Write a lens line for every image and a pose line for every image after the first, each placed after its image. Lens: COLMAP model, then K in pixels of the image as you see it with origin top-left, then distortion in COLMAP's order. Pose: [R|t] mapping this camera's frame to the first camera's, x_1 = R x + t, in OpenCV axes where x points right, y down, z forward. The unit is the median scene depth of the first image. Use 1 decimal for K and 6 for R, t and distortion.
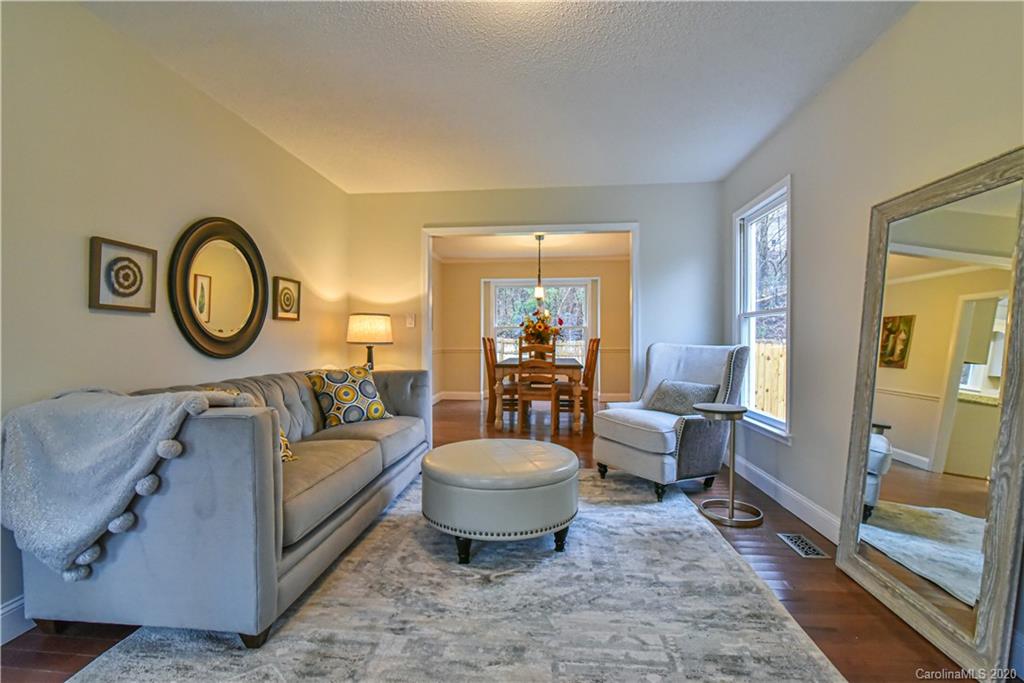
lens RADIAL K [[469.2, 0, 513.7], [0, 469.2, 338.5], [0, 0, 1]] dist [-0.012569, 0.000414]
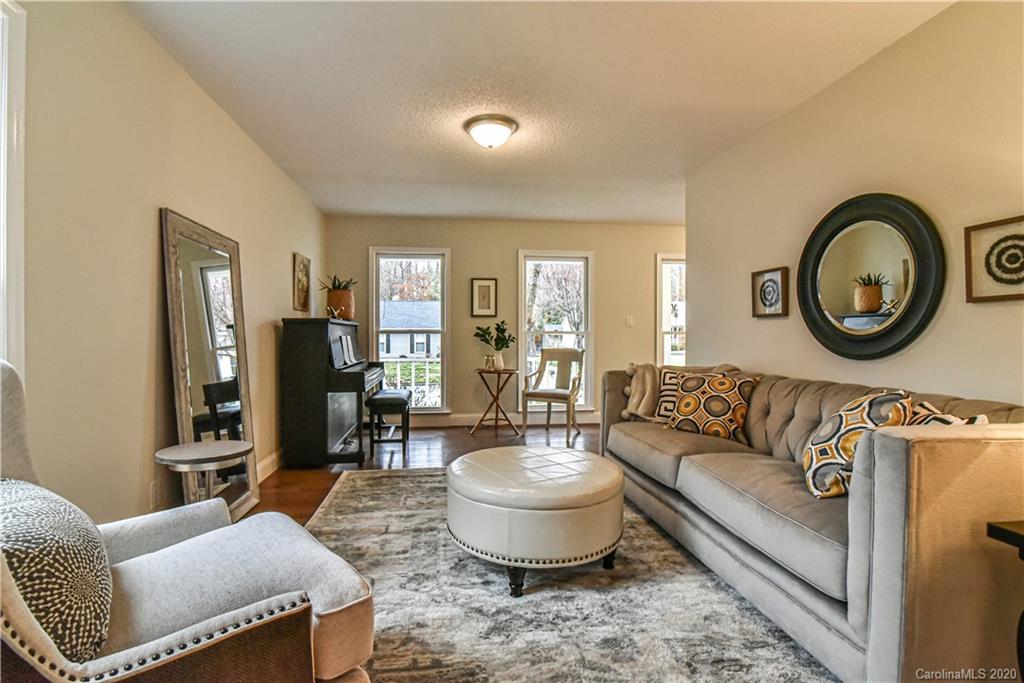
lens RADIAL K [[469.2, 0, 513.7], [0, 469.2, 338.5], [0, 0, 1]] dist [-0.012569, 0.000414]
pose [[-0.973944, 0.004180, -0.226749, 0.235966], [0.002973, 0.999980, 0.005663, -0.002348], [0.226768, 0.004842, -0.973937, 2.071871]]
